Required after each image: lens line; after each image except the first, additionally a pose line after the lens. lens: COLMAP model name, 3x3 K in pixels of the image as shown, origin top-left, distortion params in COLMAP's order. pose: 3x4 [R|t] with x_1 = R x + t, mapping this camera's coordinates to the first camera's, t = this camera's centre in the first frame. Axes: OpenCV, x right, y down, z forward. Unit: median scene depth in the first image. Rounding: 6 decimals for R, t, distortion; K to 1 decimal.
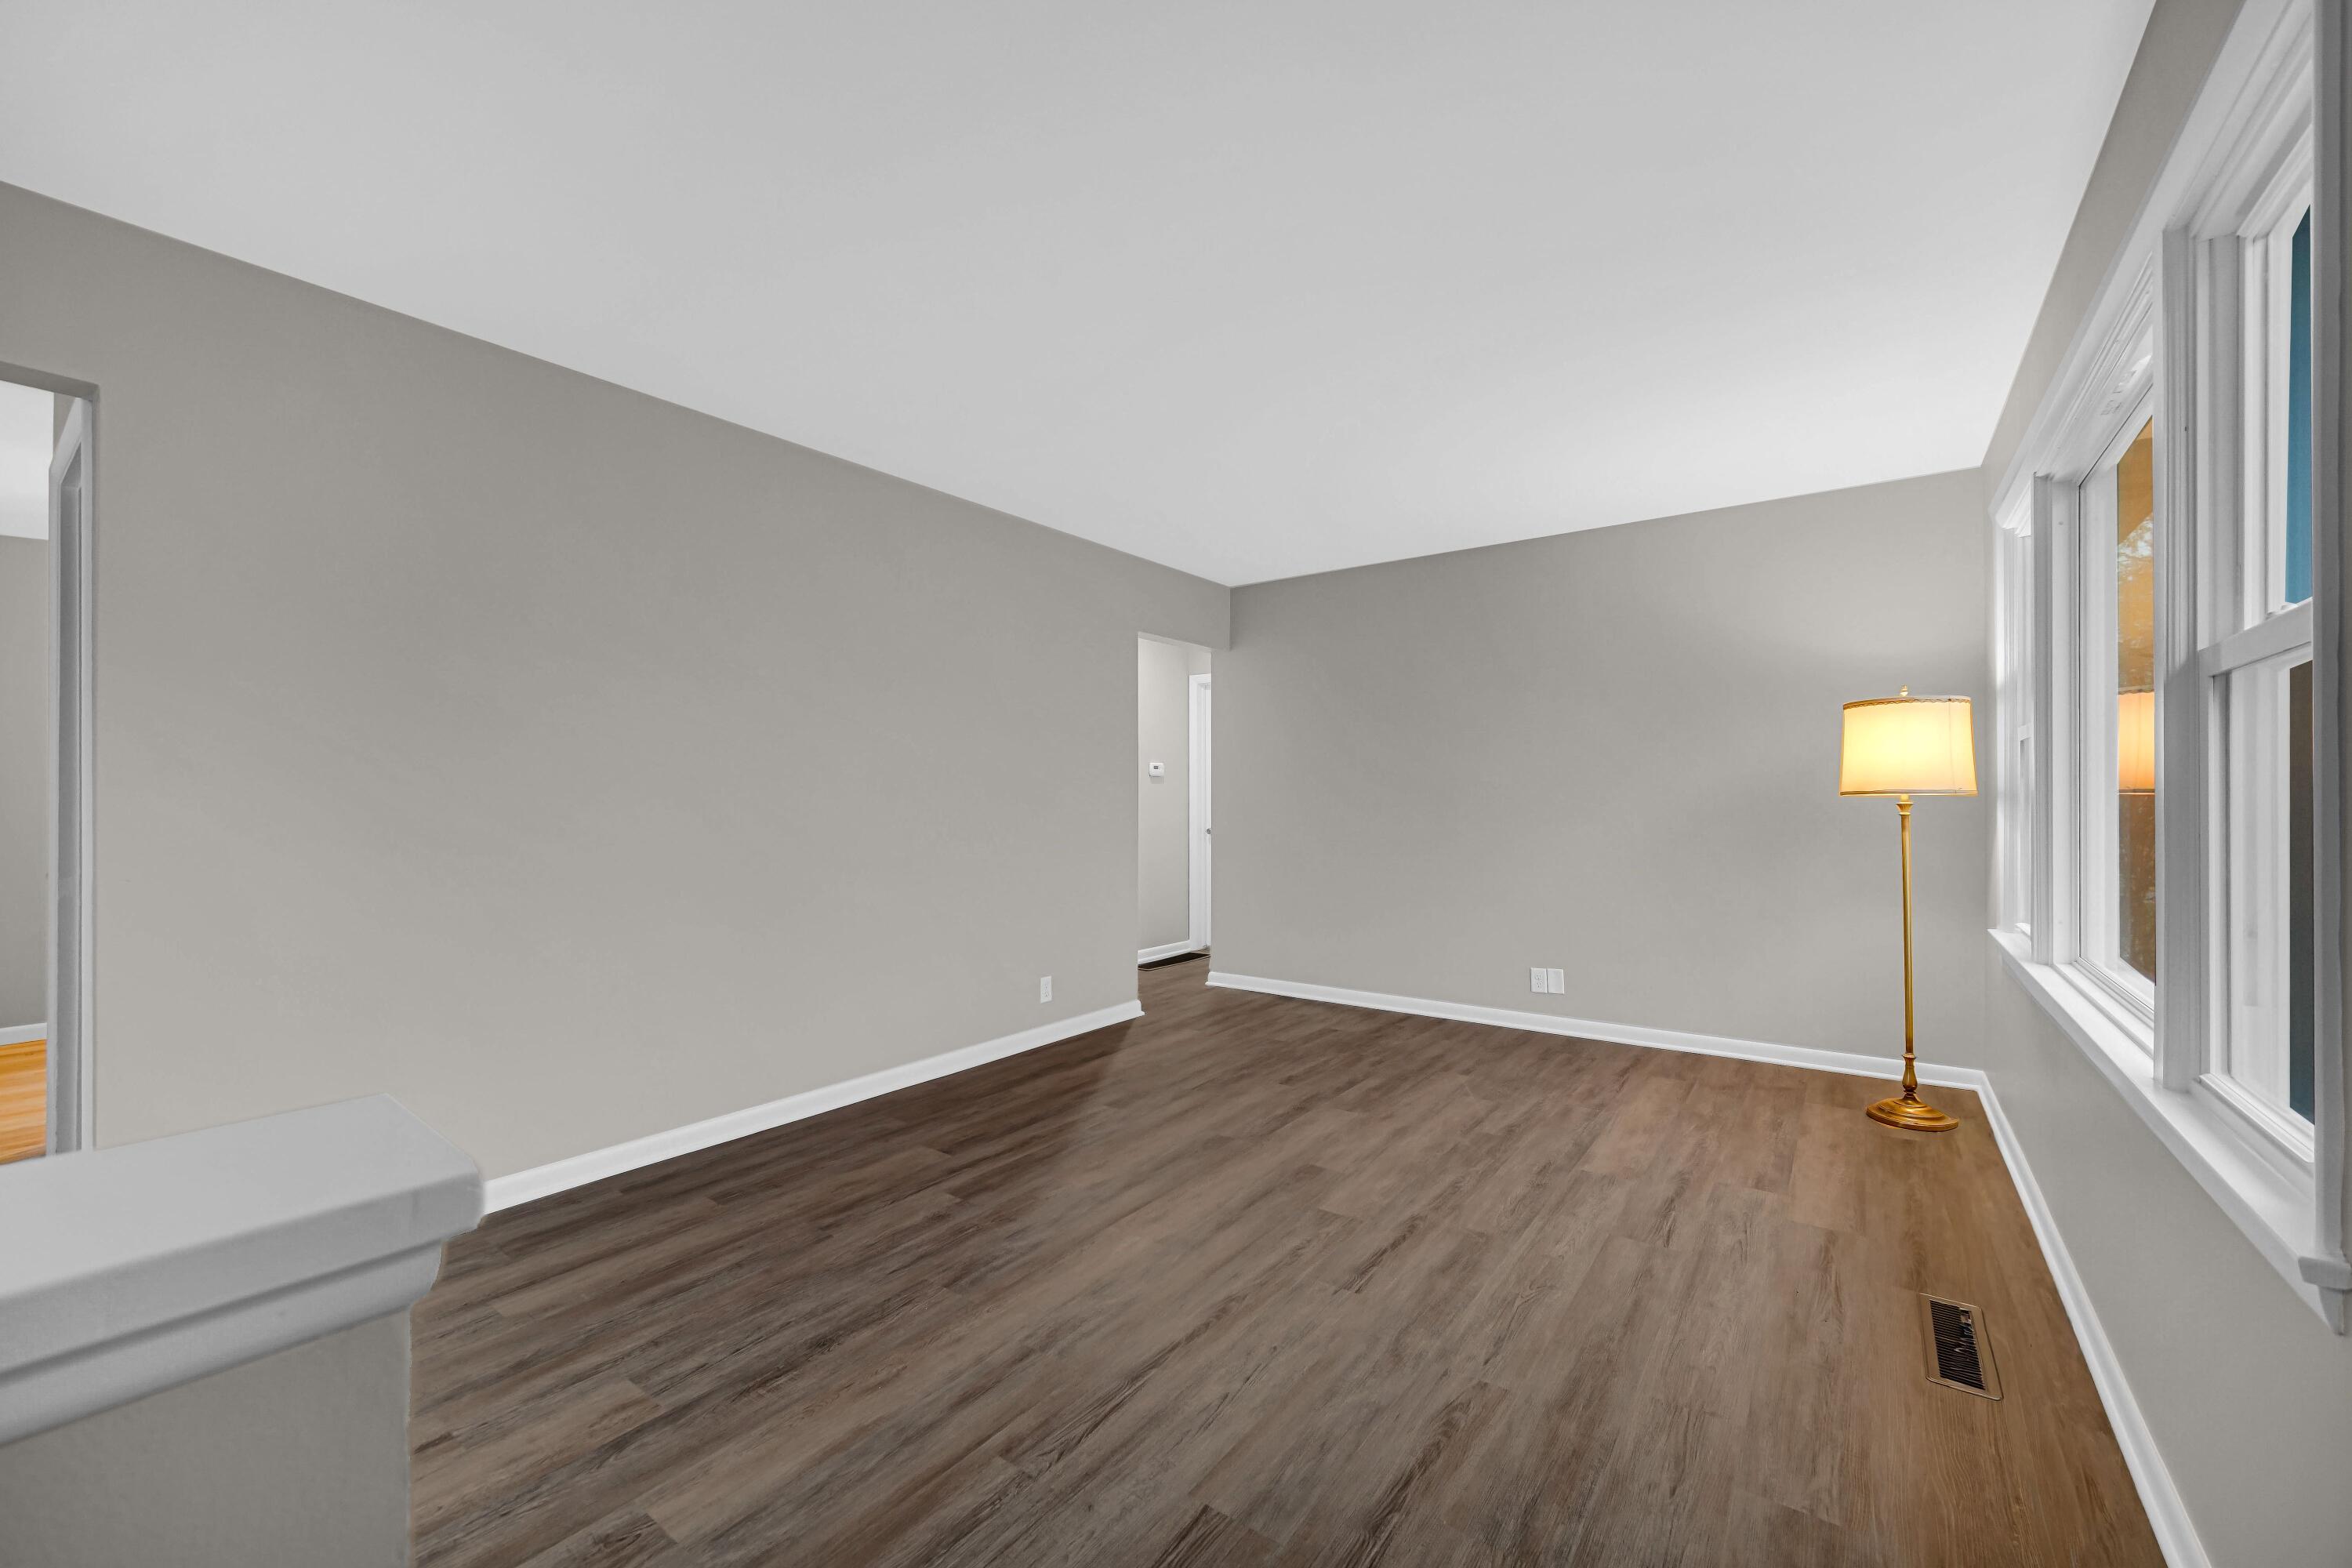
lens RADIAL K [[930.9, 0, 1173.7], [0, 930.9, 796.5], [0, 0, 1]] dist [-0.002898, 0.000109]
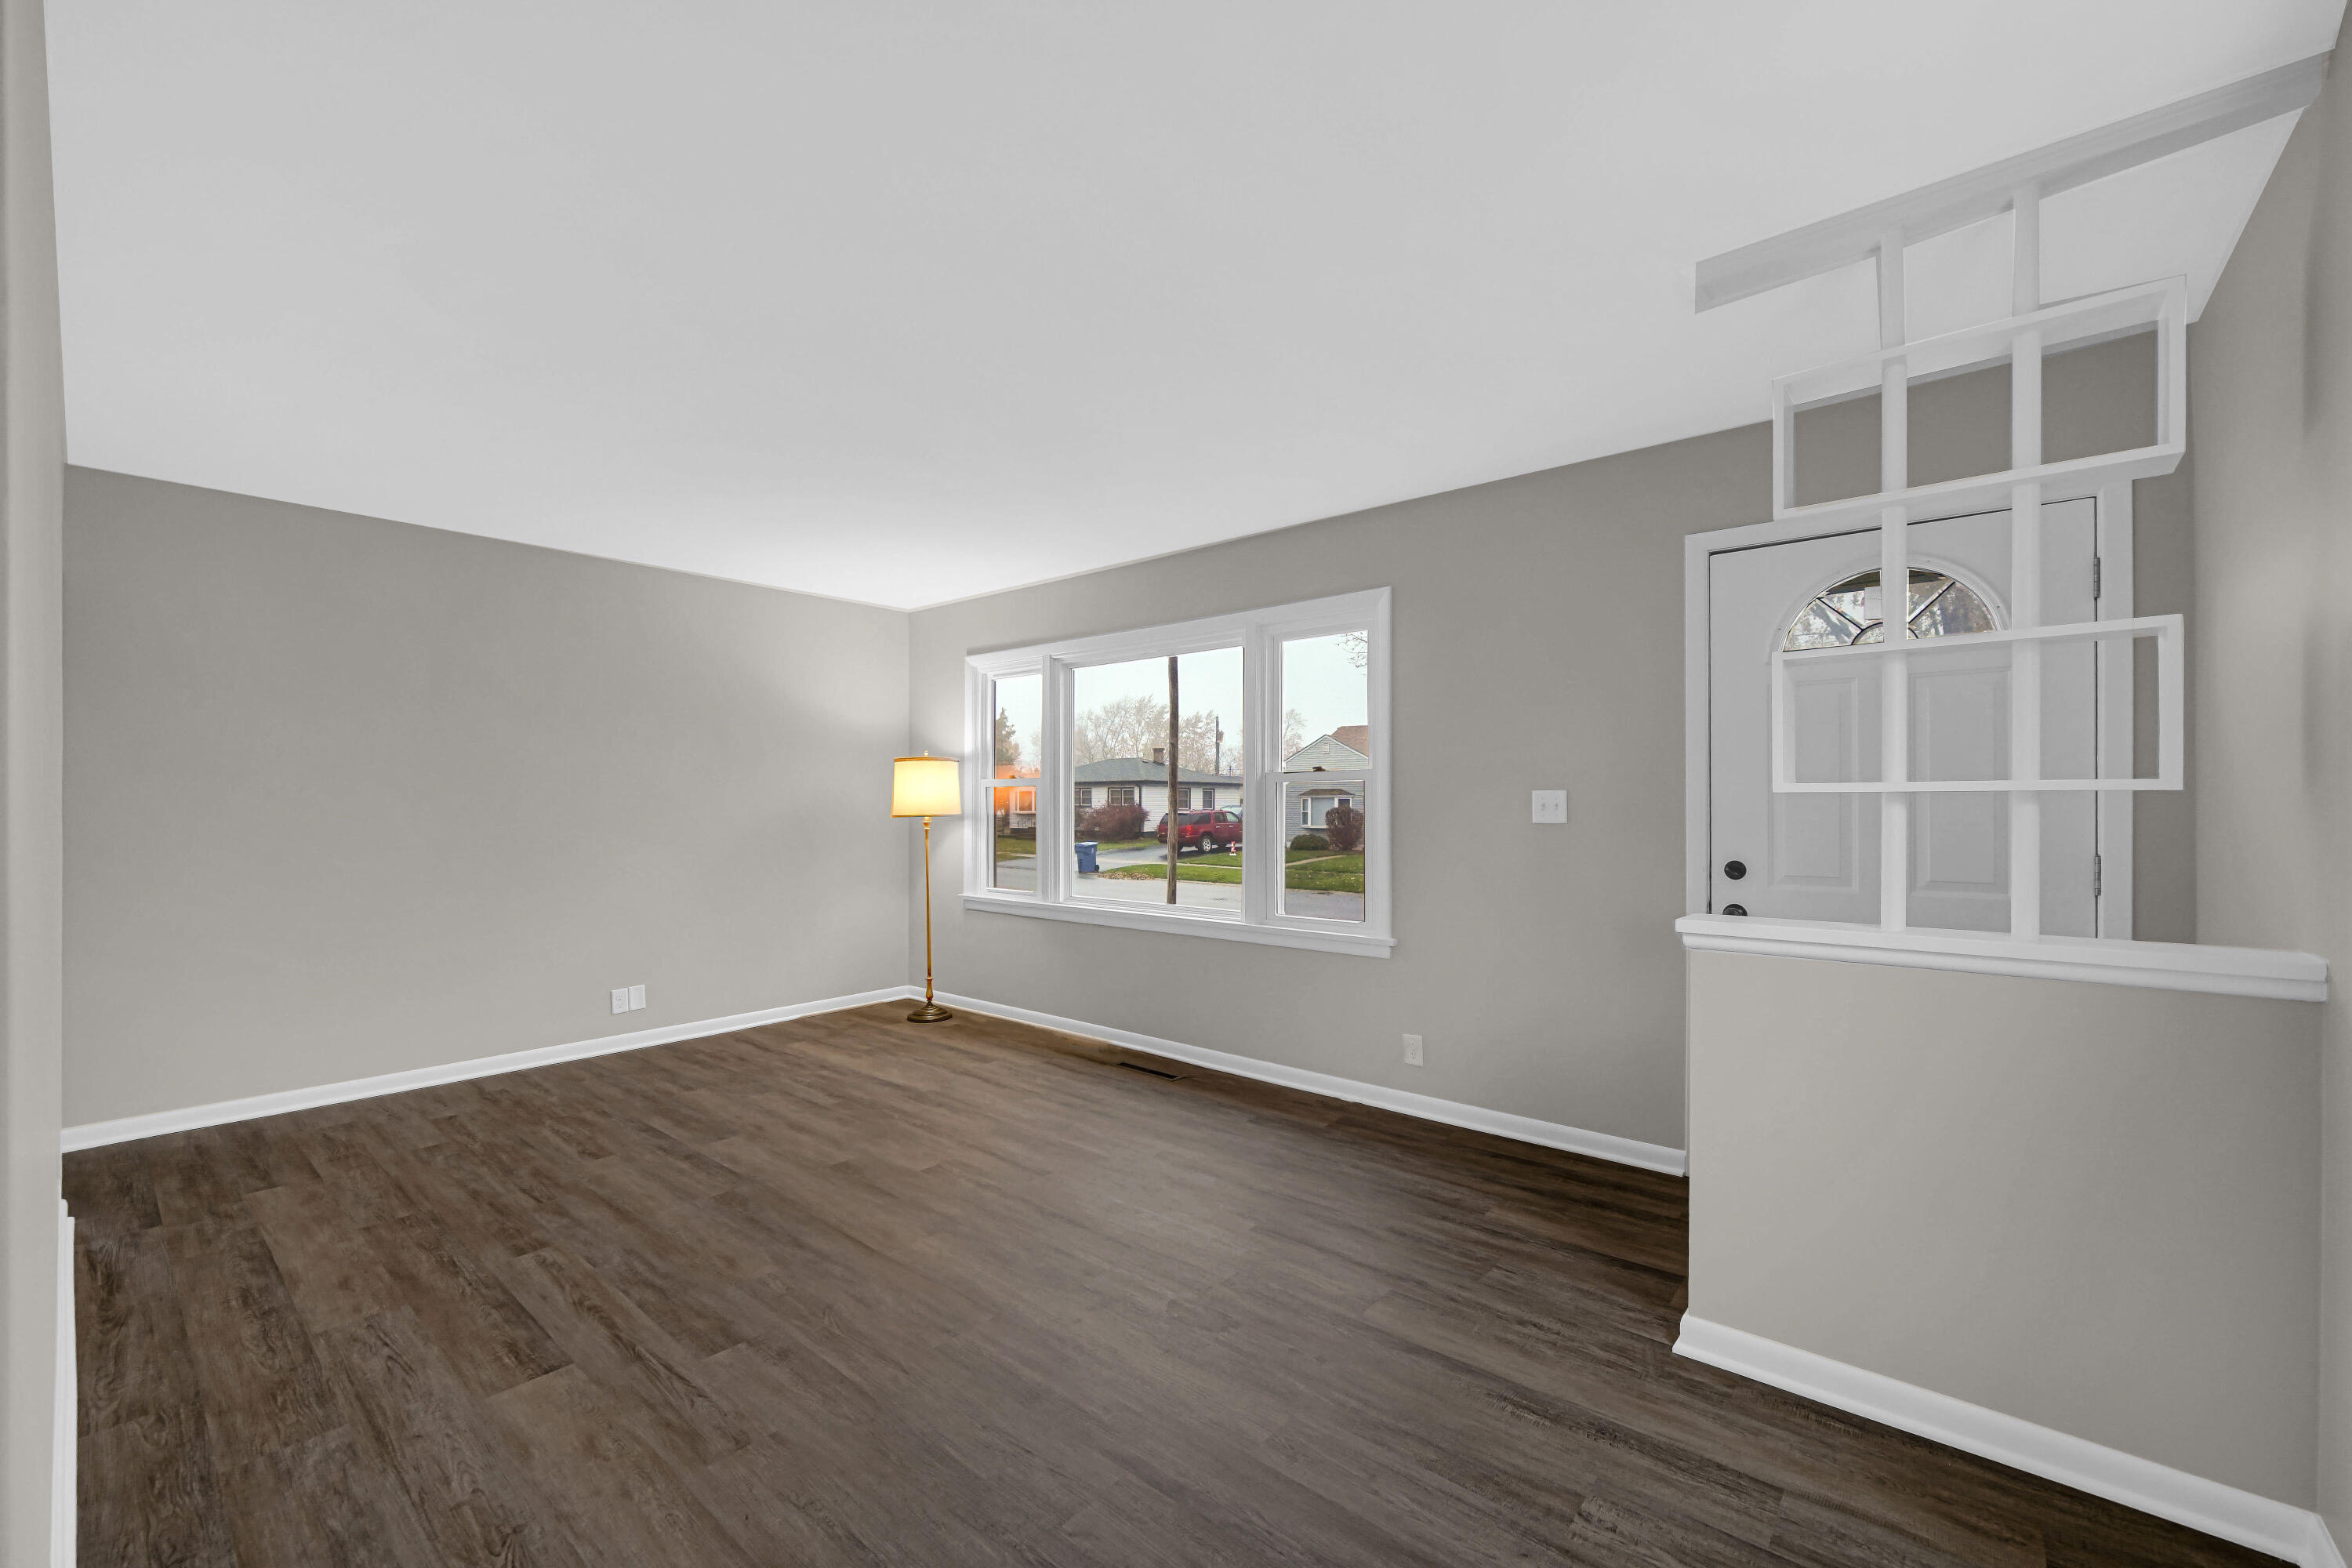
lens RADIAL K [[930.9, 0, 1172.5], [0, 930.9, 797.7], [0, 0, 1]] dist [-0.002898, 0.000109]
pose [[0.072460, 0.010761, 0.997313, -0.830896], [-0.002920, 0.999940, -0.010577, -0.020382], [-0.997367, -0.002146, 0.072487, 0.481056]]
